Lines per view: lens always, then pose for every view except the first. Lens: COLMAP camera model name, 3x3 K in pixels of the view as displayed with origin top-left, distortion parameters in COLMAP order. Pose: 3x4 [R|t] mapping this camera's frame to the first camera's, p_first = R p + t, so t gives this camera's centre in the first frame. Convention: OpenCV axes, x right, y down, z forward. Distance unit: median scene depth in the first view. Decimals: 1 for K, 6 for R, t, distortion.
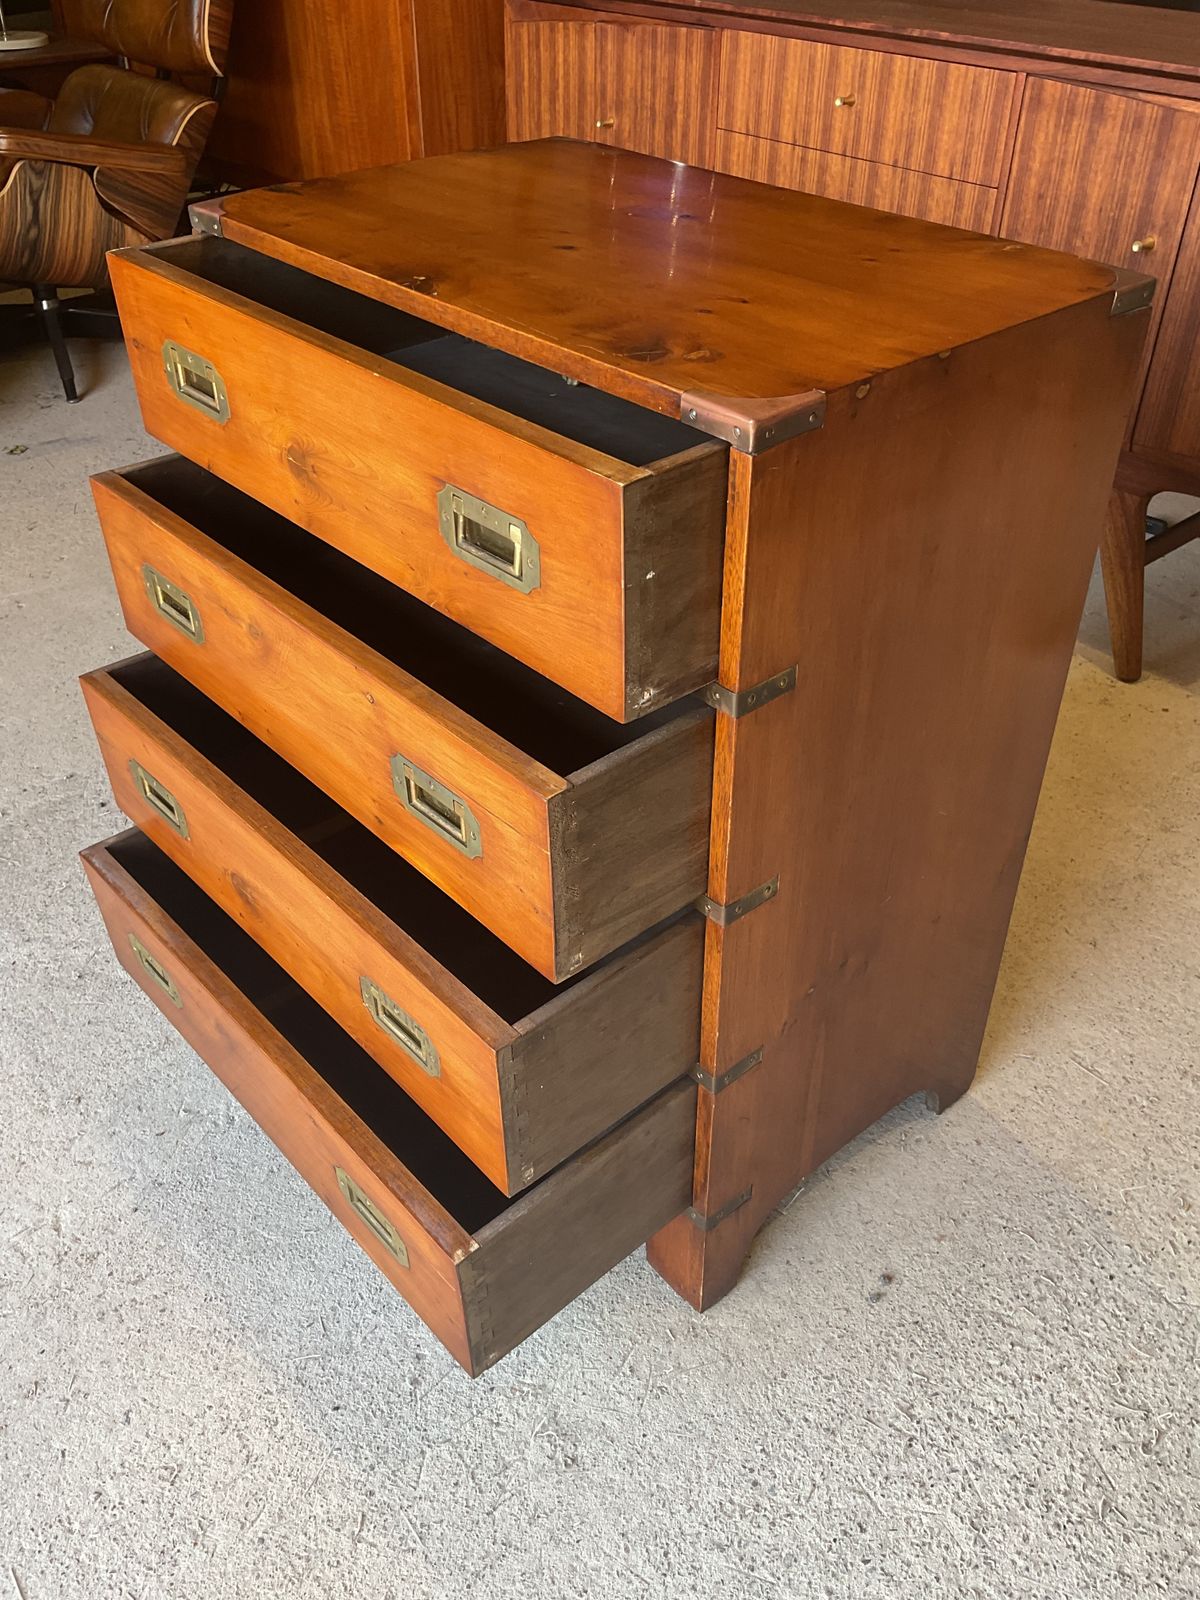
lens RADIAL K [[1331.7, 0, 596.7], [0, 1331.7, 794.2], [0, 0, 1]] dist [0.045257, -0.087264]
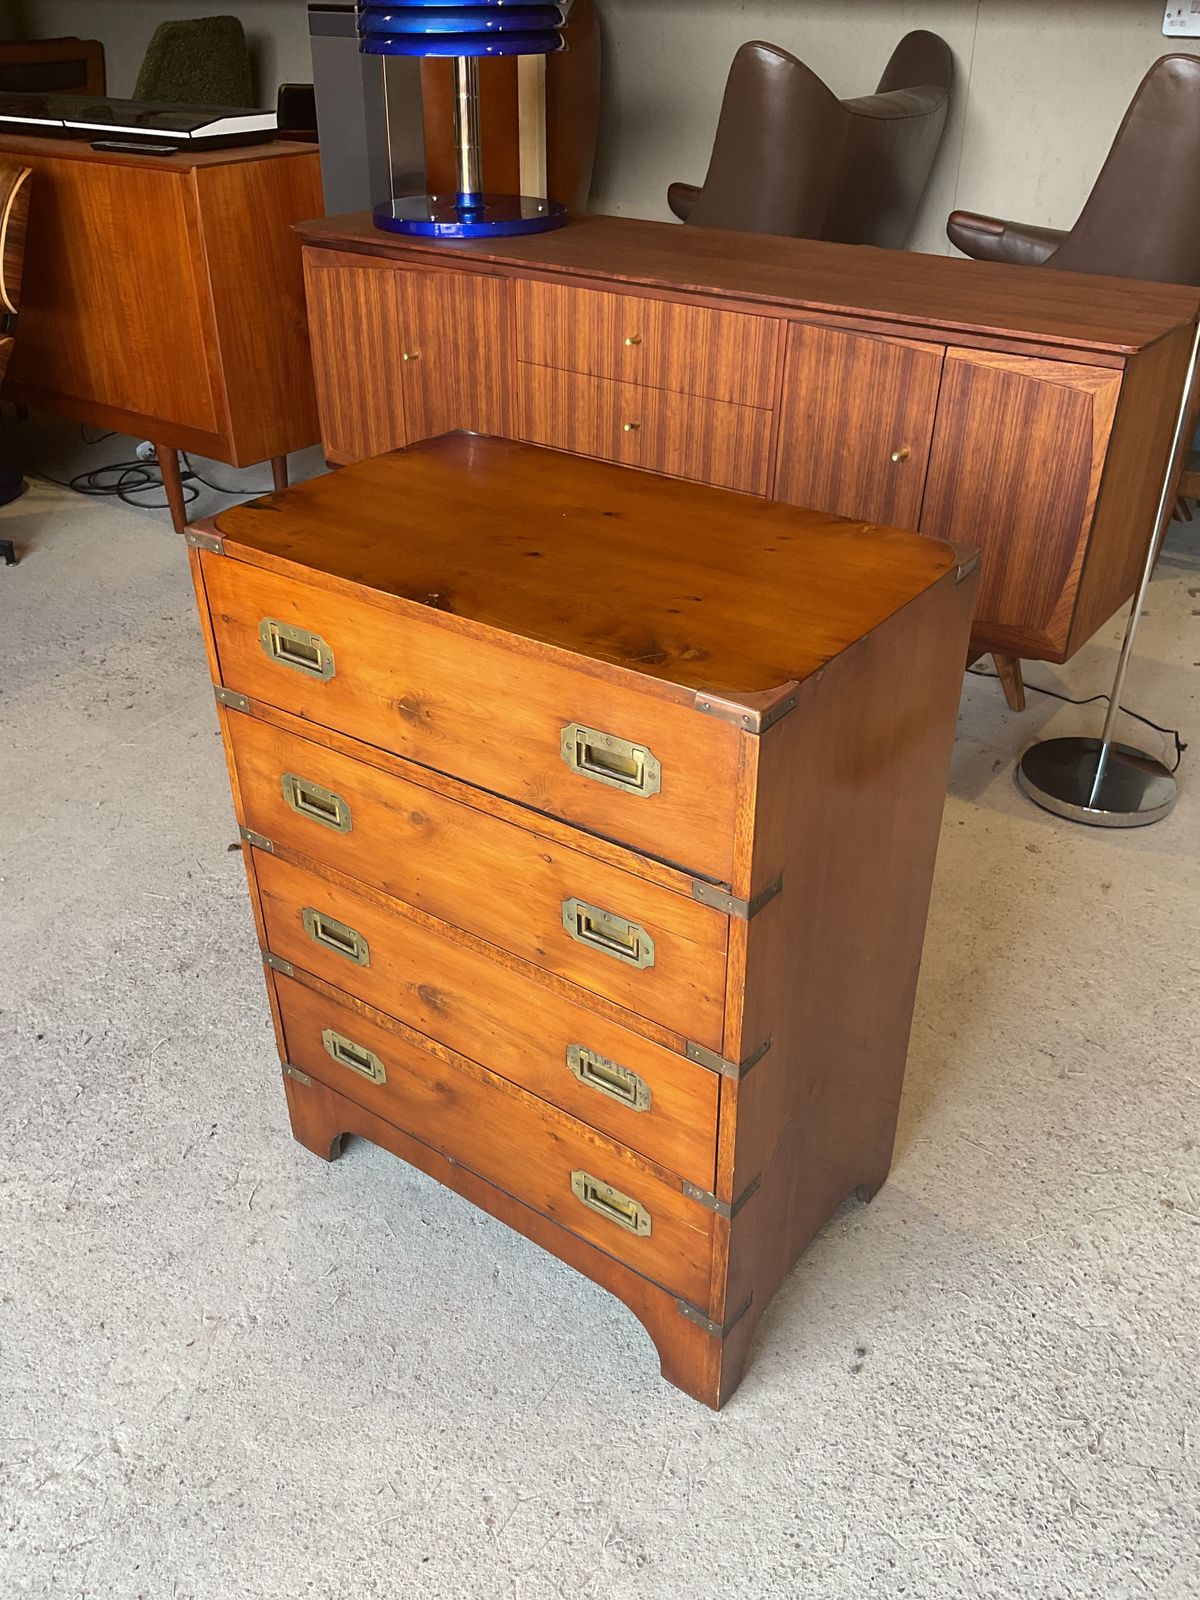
lens RADIAL K [[1331.7, 0, 594.8], [0, 1331.7, 796.3], [0, 0, 1]] dist [0.045257, -0.087264]
pose [[0.976533, -0.112311, 0.183763, -0.174816], [0.127675, 0.989052, -0.073993, -0.066195], [-0.173441, 0.095719, 0.980182, -0.167647]]
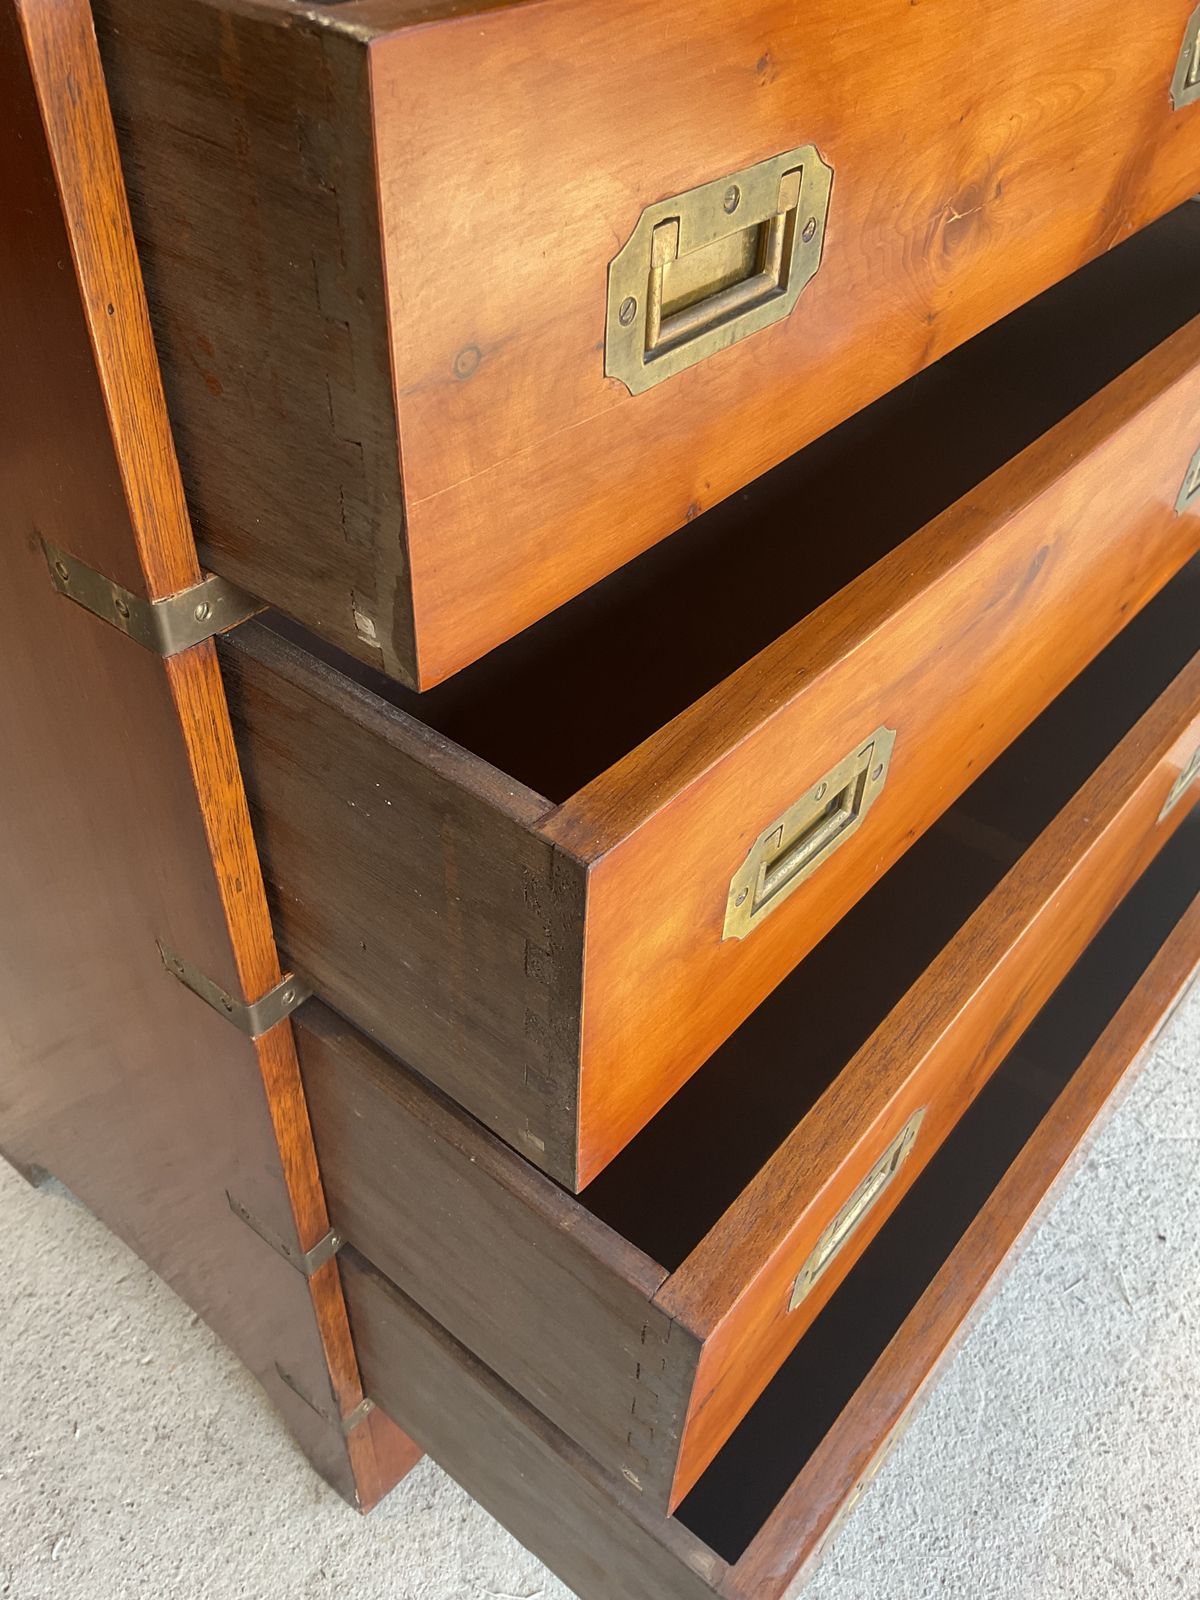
lens RADIAL K [[1331.7, 0, 605.0], [0, 1331.7, 815.5], [0, 0, 1]] dist [0.045257, -0.087264]
pose [[-0.160115, -0.670460, 0.724463, -0.526212], [0.559351, 0.543097, 0.626236, -0.381771], [-0.813320, 0.505499, 0.288064, 0.833109]]
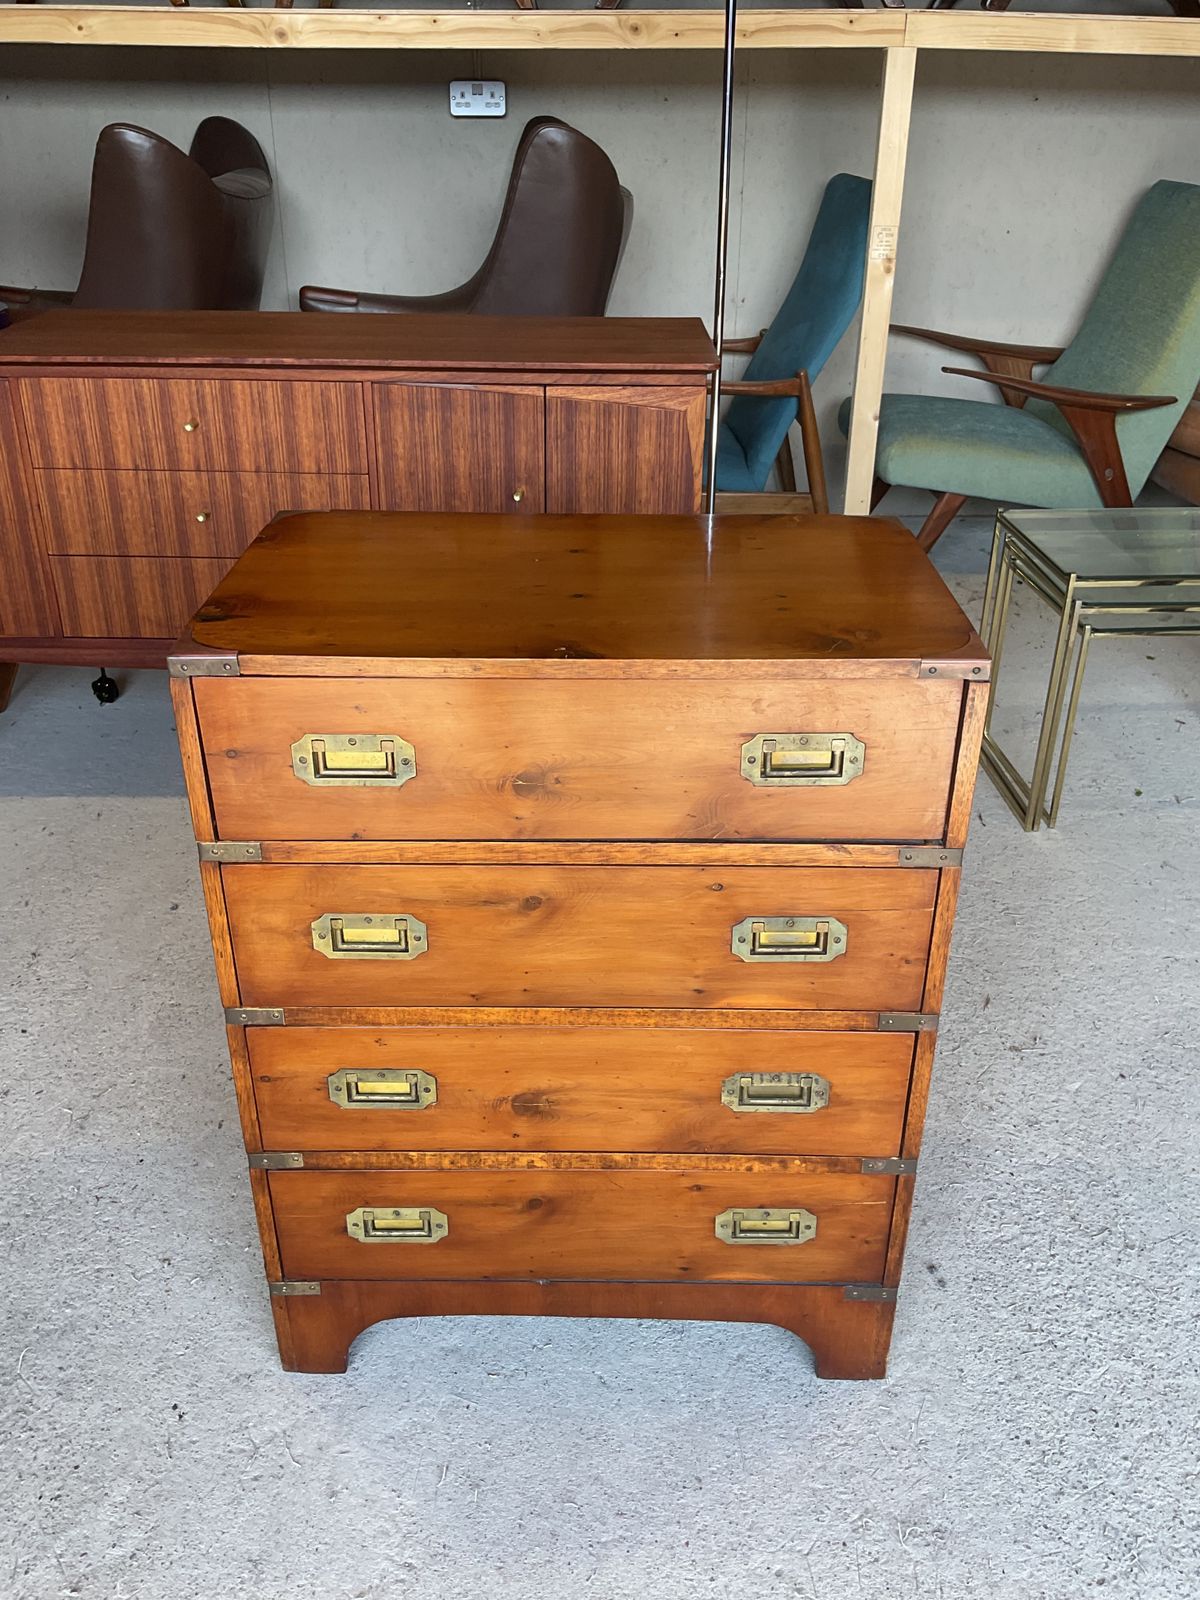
lens RADIAL K [[1331.7, 0, 598.6], [0, 1331.7, 799.5], [0, 0, 1]] dist [0.045257, -0.087264]
pose [[0.663536, -0.345181, 0.663755, -0.683849], [0.439024, 0.898035, 0.028137, -0.213789], [-0.605787, 0.272734, 0.747421, 0.117912]]
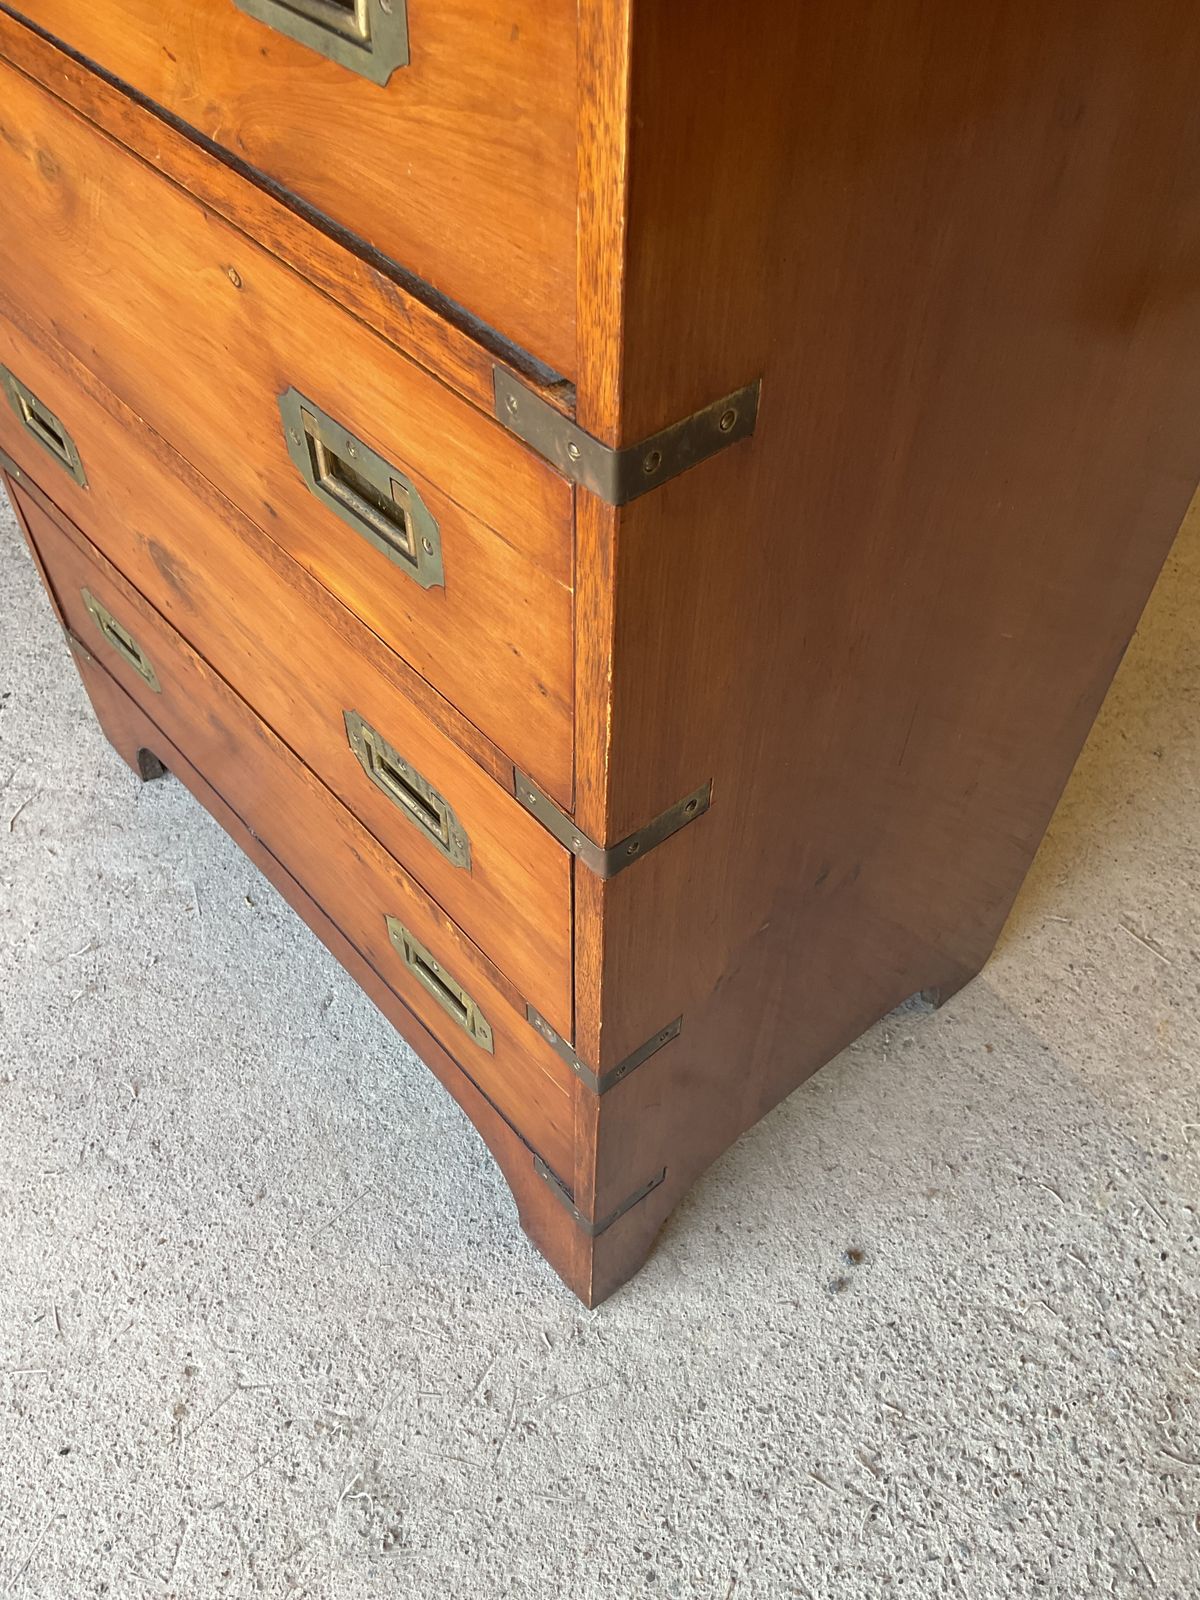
lens RADIAL K [[1331.7, 0, 594.9], [0, 1331.7, 795.7], [0, 0, 1]] dist [0.045257, -0.087264]
pose [[0.999699, 0.015661, 0.018896, 0.060329], [-0.019719, 0.970933, 0.238539, -0.046063], [-0.014611, -0.238840, 0.970949, 0.362830]]
